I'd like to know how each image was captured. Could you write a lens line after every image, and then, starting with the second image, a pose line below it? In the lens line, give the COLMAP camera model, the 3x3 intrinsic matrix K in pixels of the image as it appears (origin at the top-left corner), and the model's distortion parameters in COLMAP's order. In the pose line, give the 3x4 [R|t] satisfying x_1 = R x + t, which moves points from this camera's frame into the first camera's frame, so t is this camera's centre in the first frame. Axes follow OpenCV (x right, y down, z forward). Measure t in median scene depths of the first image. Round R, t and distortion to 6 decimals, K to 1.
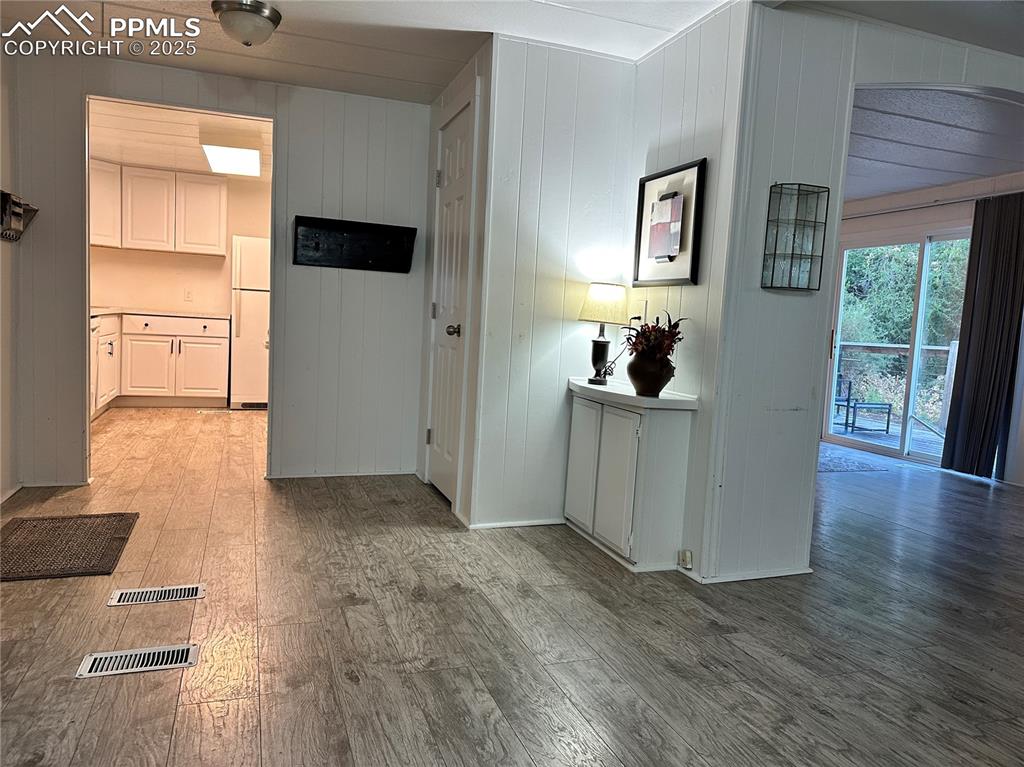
lens RADIAL K [[712.1, 0, 514.1], [0, 712.1, 386.2], [0, 0, 1]] dist [0.133880, -0.172756]
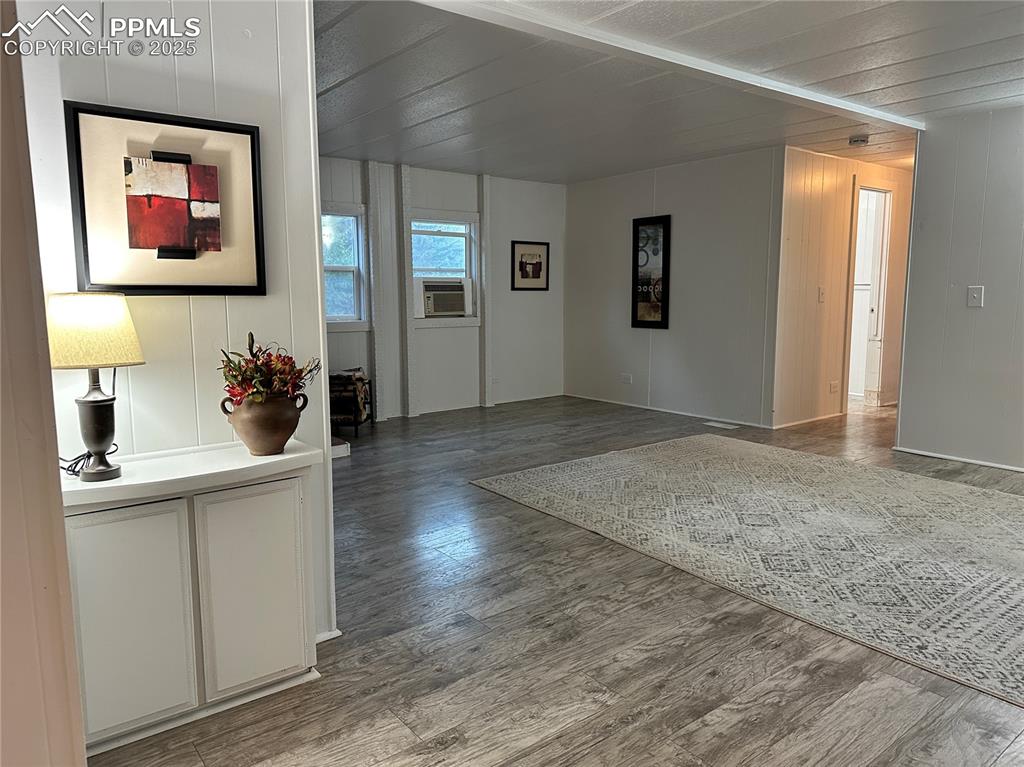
lens RADIAL K [[718.9, 0, 513.2], [0, 718.9, 372.4], [0, 0, 1]] dist [0.007335, -0.000570]
pose [[-0.301417, -0.177217, 0.936879, -0.492758], [0.072222, 0.975510, 0.207760, -0.177784], [-0.950753, 0.130286, -0.281236, 0.869513]]
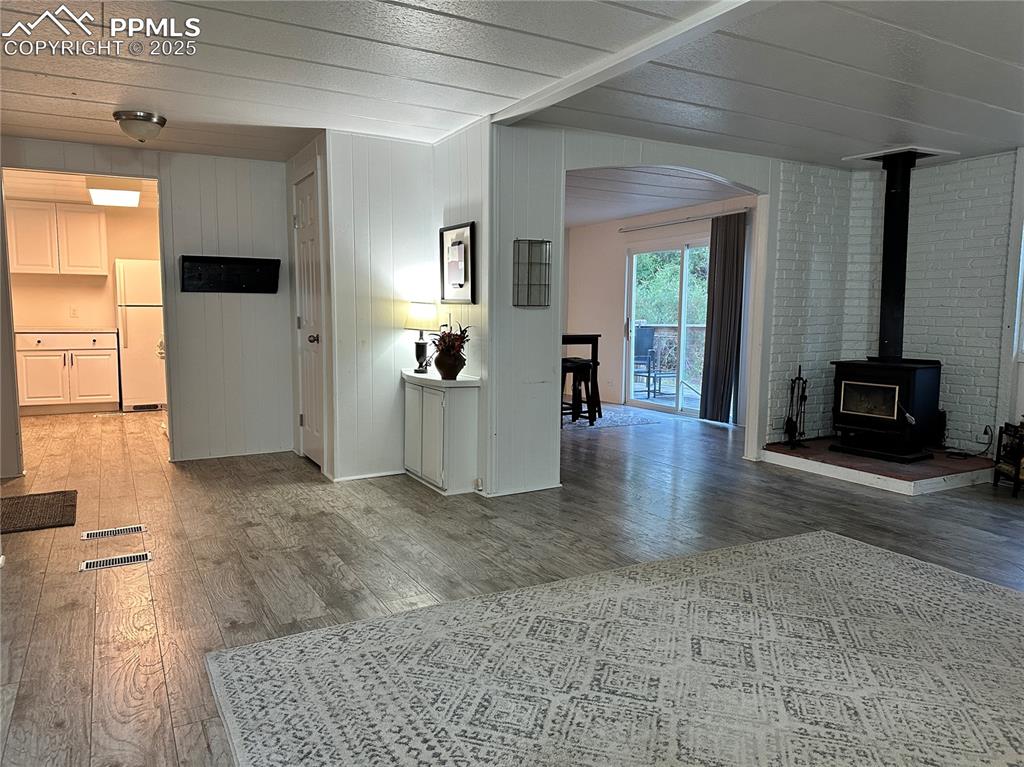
lens RADIAL K [[712.1, 0, 514.1], [0, 712.1, 386.2], [0, 0, 1]] dist [0.133880, -0.172756]
pose [[0.986400, -0.061980, 0.152228, 0.084303], [0.058935, 0.997963, 0.024443, -0.000255], [-0.153432, -0.015139, 0.988043, -0.447002]]
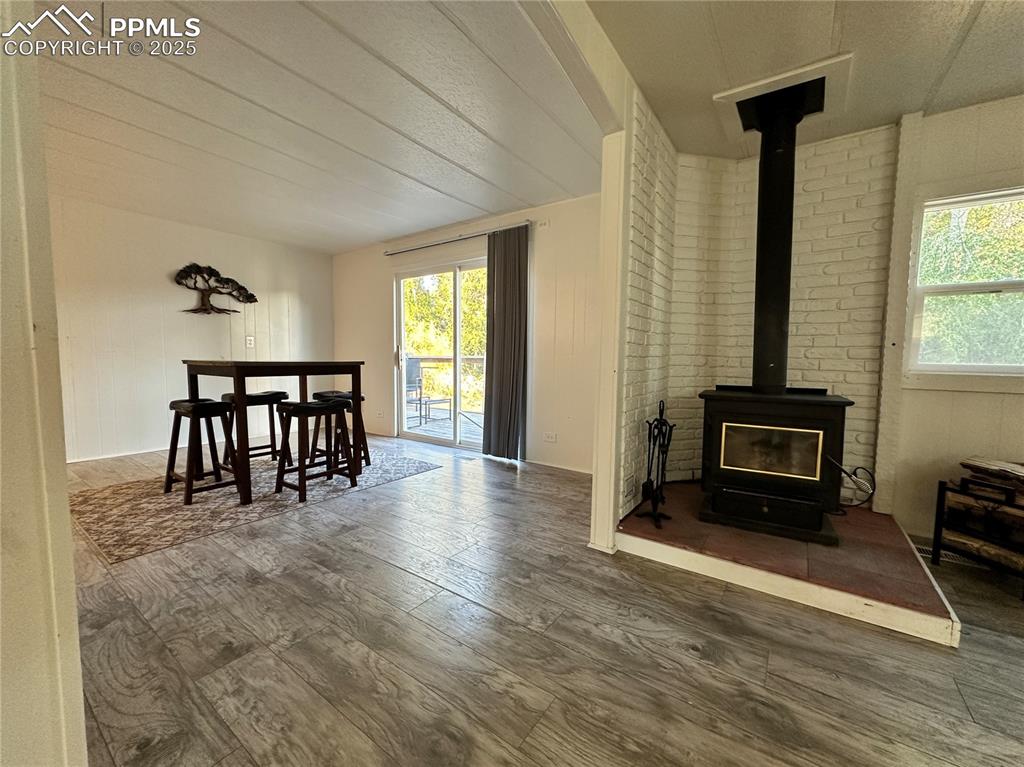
lens RADIAL K [[407.4, 0, 512.9], [0, 407.4, 385.3], [0, 0, 1]] dist [-0.003126, -0.000210]
pose [[0.826617, -0.085791, 0.556186, 0.444072], [0.084705, 0.996020, 0.027745, -0.030617], [-0.556353, 0.024177, 0.830594, 0.694142]]
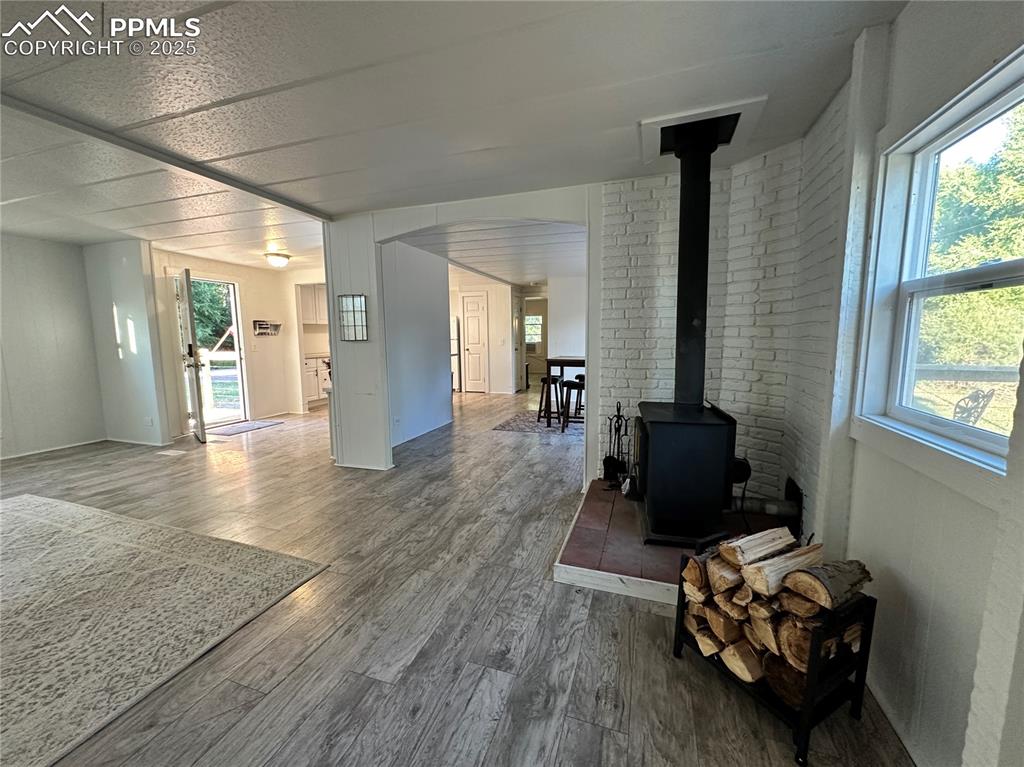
lens RADIAL K [[402.1, 0, 517.4], [0, 402.1, 389.5], [0, 0, 1]] dist [-0.000562, -0.000043]
pose [[0.776541, 0.018979, -0.629781, 1.349673], [-0.010196, 0.999794, 0.017557, -0.008525], [0.629984, -0.007212, 0.776574, 0.298375]]
